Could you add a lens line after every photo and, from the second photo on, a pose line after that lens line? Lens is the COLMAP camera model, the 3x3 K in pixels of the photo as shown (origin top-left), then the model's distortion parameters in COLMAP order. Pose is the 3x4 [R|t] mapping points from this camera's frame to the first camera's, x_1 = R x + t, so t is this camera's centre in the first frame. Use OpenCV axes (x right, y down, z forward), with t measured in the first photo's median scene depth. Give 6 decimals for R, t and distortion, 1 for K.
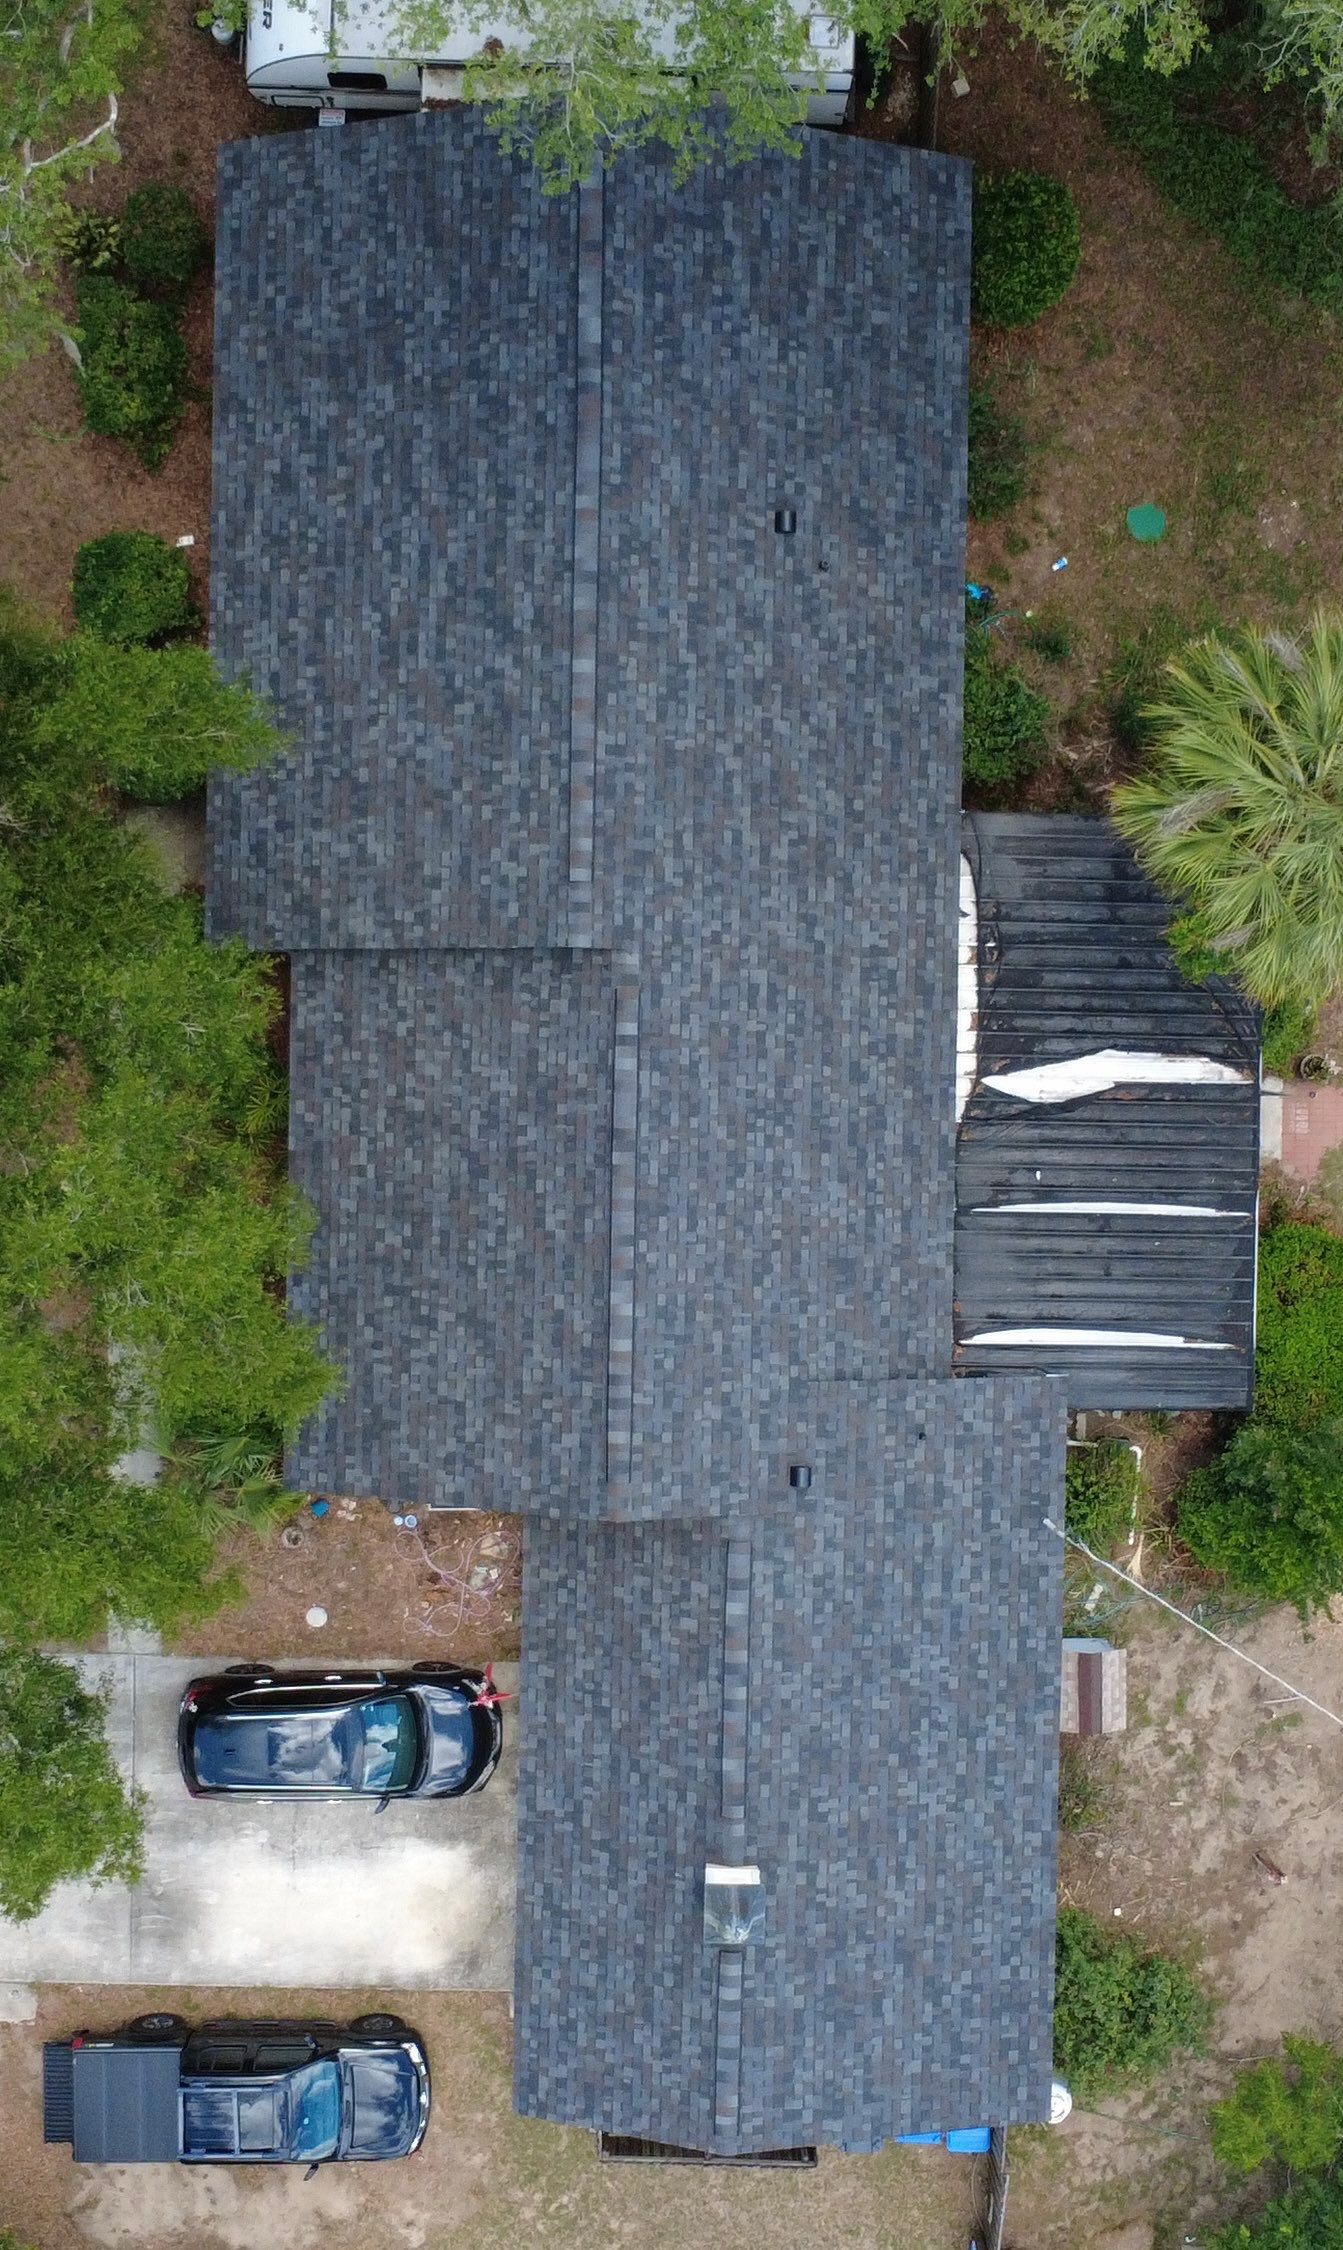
lens RADIAL K [[2937.0, 0, 642.8], [0, 2937.0, 1124.5], [0, 0, 1]] dist [-0.006641, 0.017416]
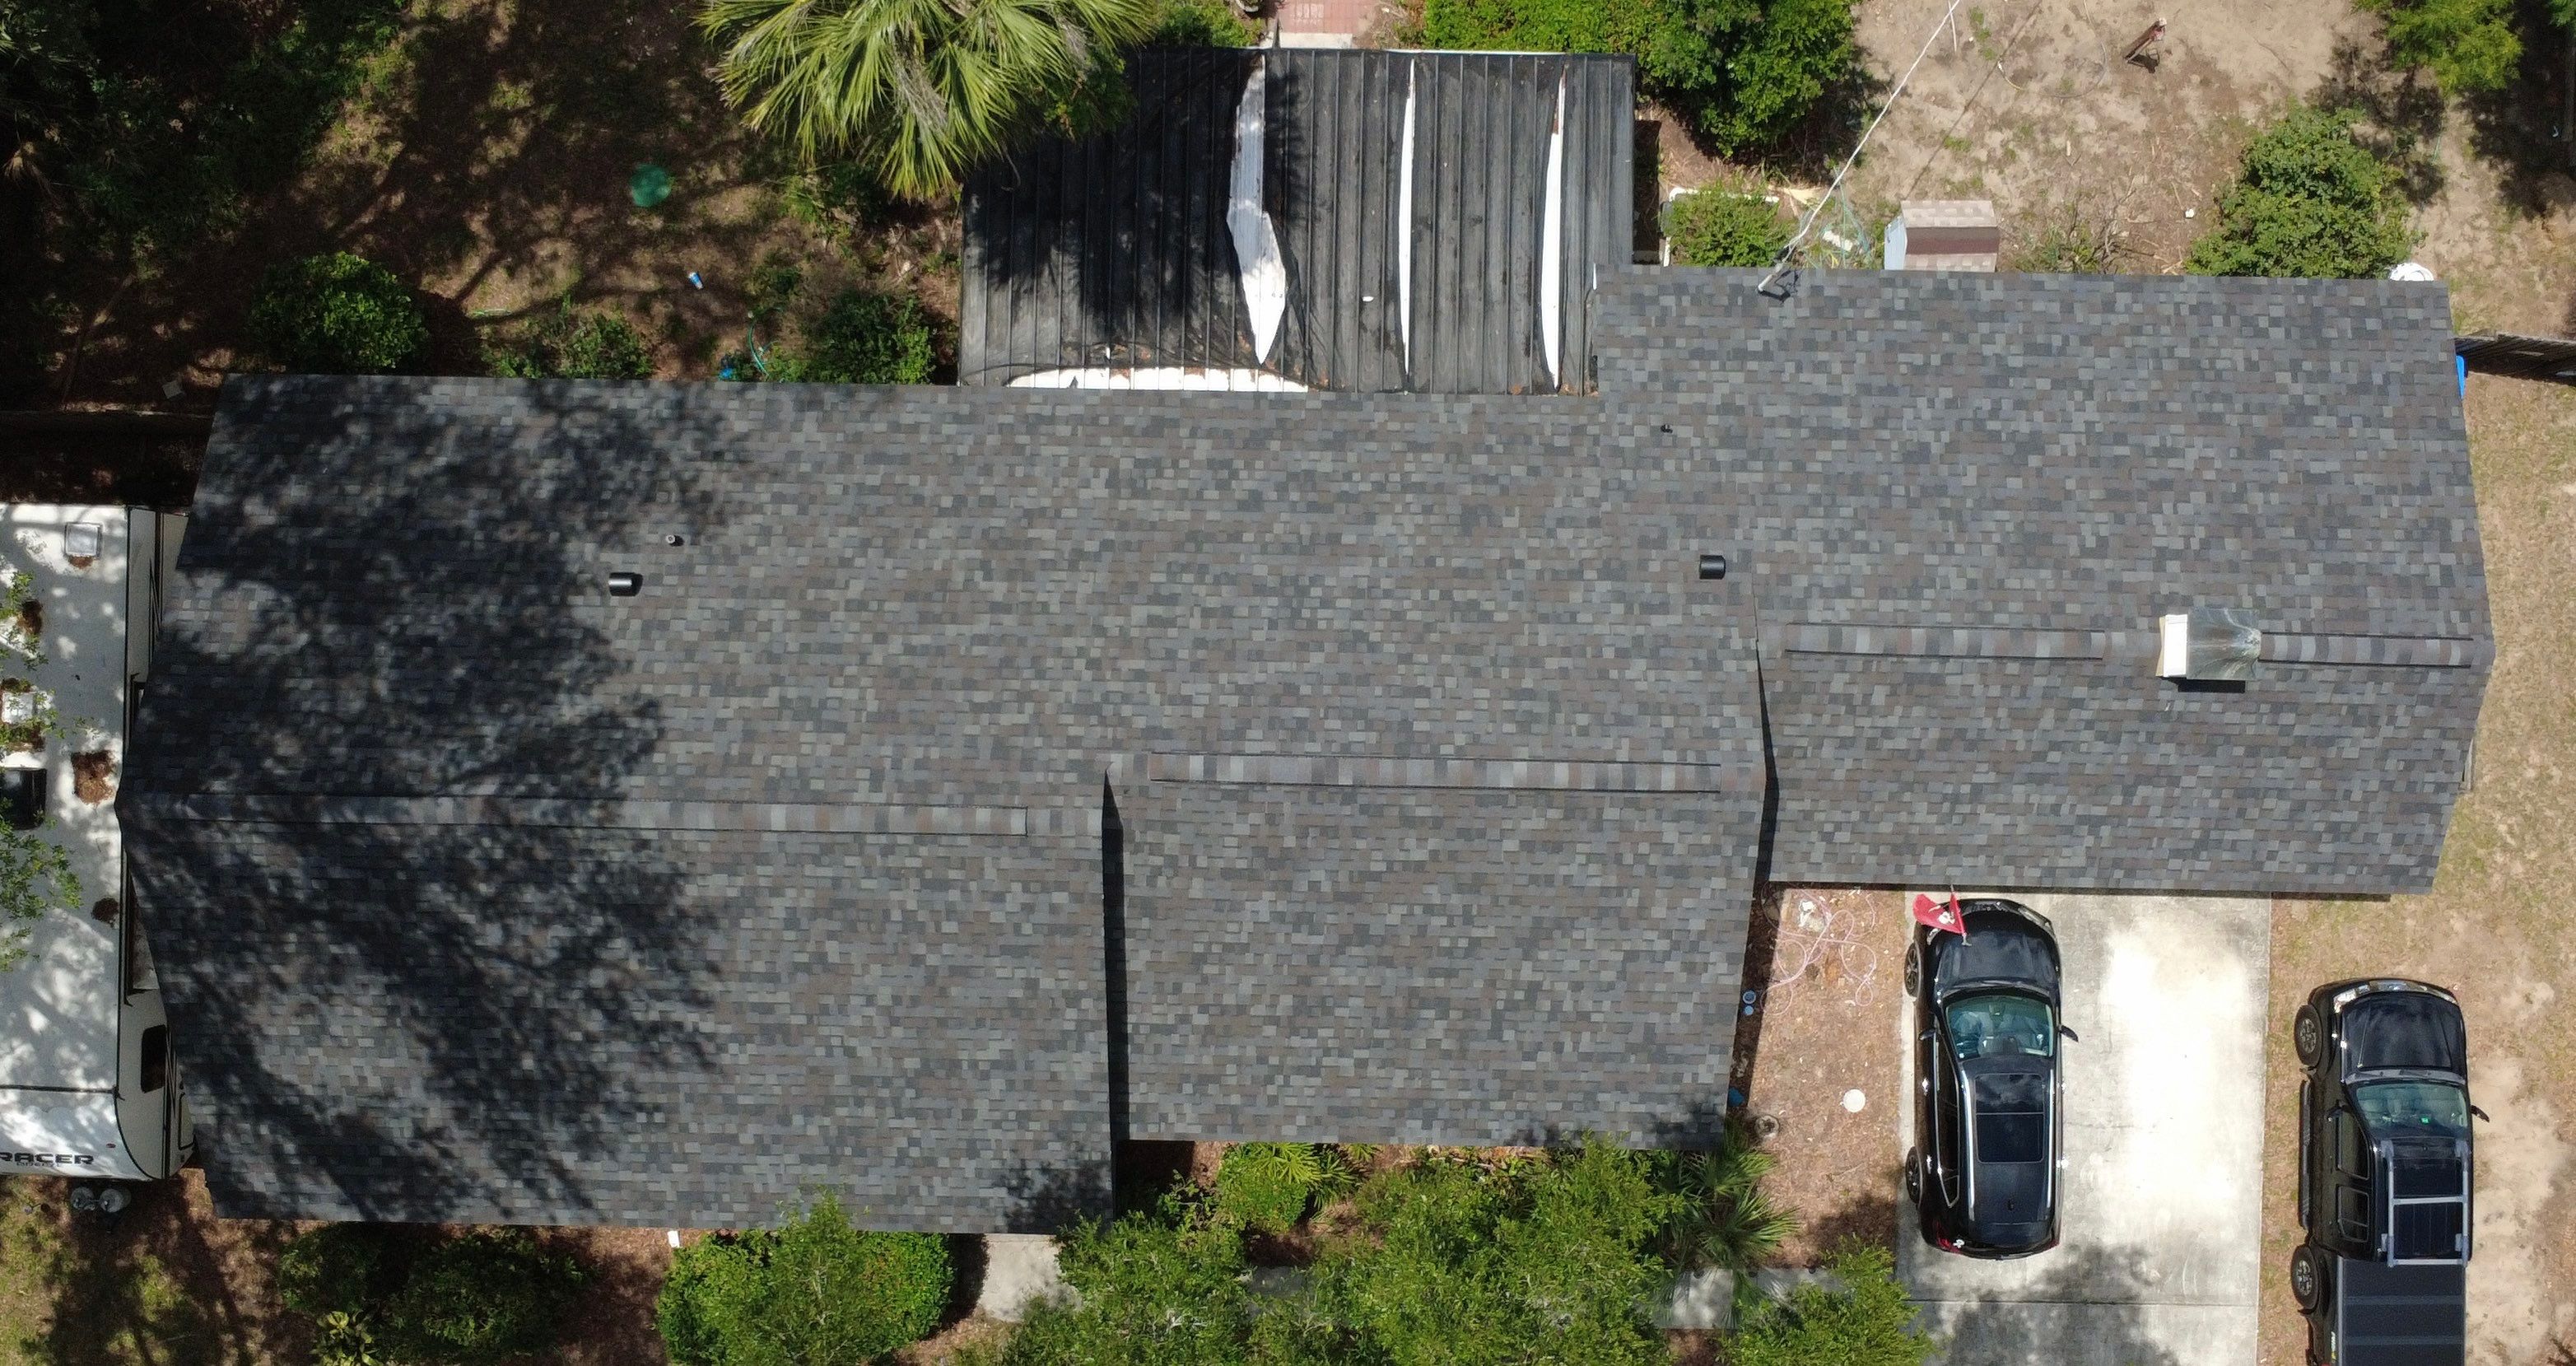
lens RADIAL K [[2406.0, 0, 1295.0], [0, 2406.0, 753.3], [0, 0, 1]] dist [0.005714, -0.015110]
pose [[0.001312, -0.999671, -0.025610, 0.016258], [0.999781, 0.001845, -0.020826, 0.010802], [0.020866, -0.025577, 0.999455, 0.274397]]
